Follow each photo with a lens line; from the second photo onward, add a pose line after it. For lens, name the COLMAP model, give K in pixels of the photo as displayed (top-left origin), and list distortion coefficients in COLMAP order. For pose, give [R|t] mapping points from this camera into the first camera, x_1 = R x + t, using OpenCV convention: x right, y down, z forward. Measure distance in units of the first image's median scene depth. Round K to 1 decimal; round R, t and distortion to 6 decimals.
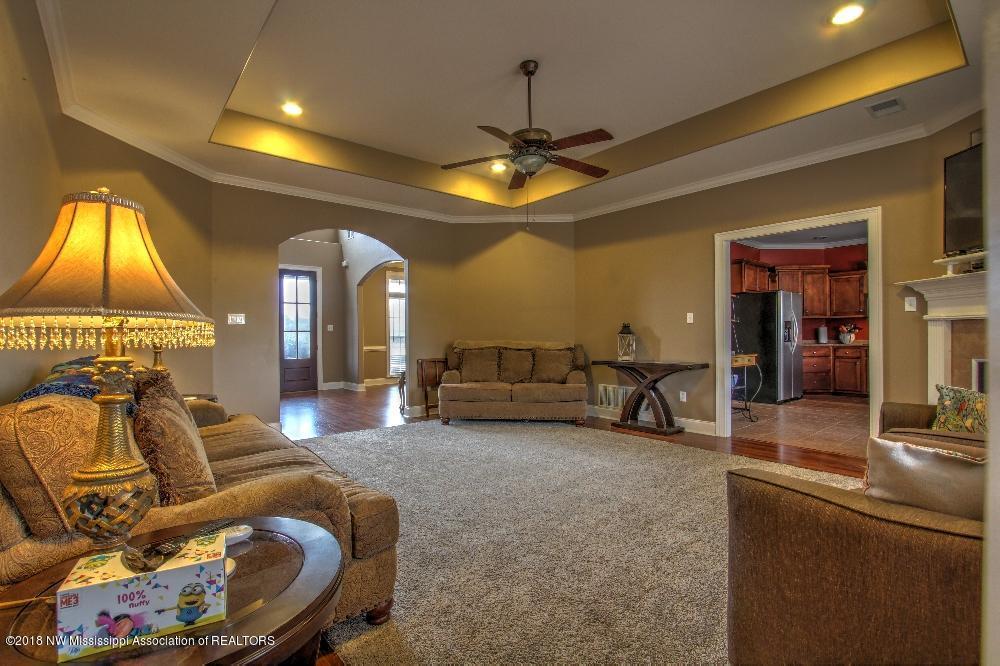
lens RADIAL K [[462.2, 0, 493.5], [0, 462.2, 332.4], [0, 0, 1]] dist [-0.009779, -0.000106]
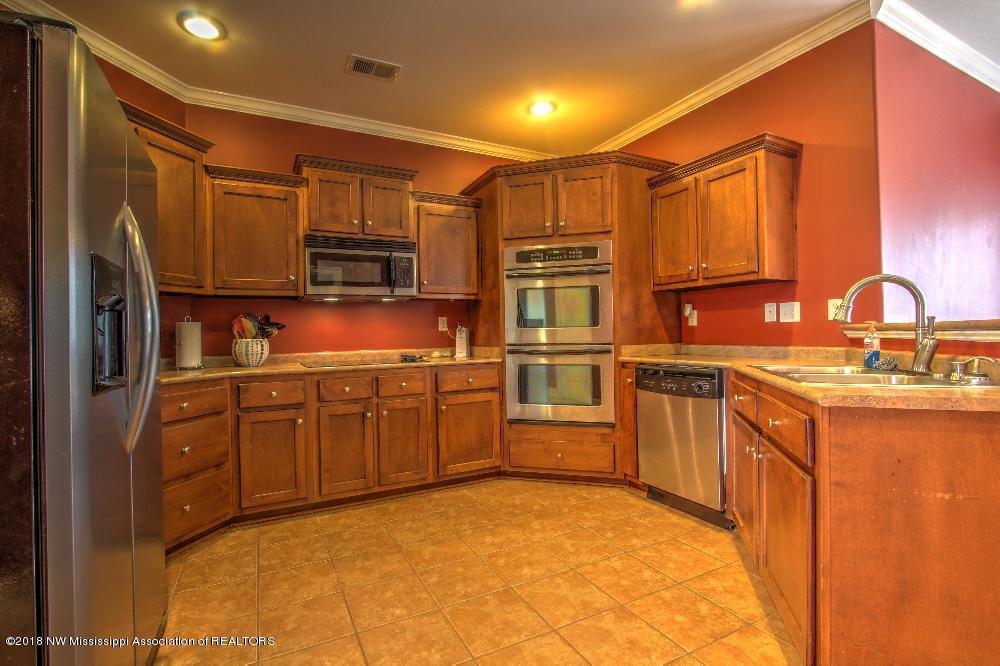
lens RADIAL K [[462.2, 0, 493.5], [0, 462.2, 332.4], [0, 0, 1]] dist [-0.009779, -0.000106]
pose [[0.224458, 0.004517, 0.974473, 0.448408], [0.012974, 0.999887, -0.007623, 0.002378], [-0.974397, 0.014354, 0.224374, 0.727683]]
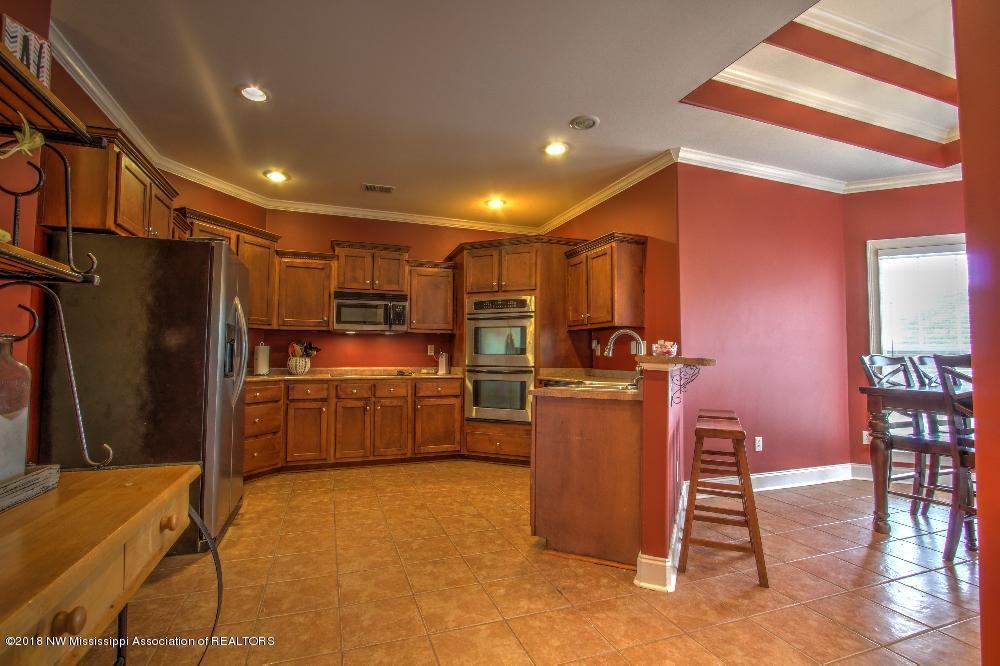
lens RADIAL K [[462.2, 0, 493.5], [0, 462.2, 332.4], [0, 0, 1]] dist [-0.009779, -0.000106]
pose [[0.345350, 0.057978, 0.936681, 0.300399], [-0.011411, 0.998275, -0.057584, 0.001516], [-0.938405, 0.009198, 0.345416, 0.565863]]
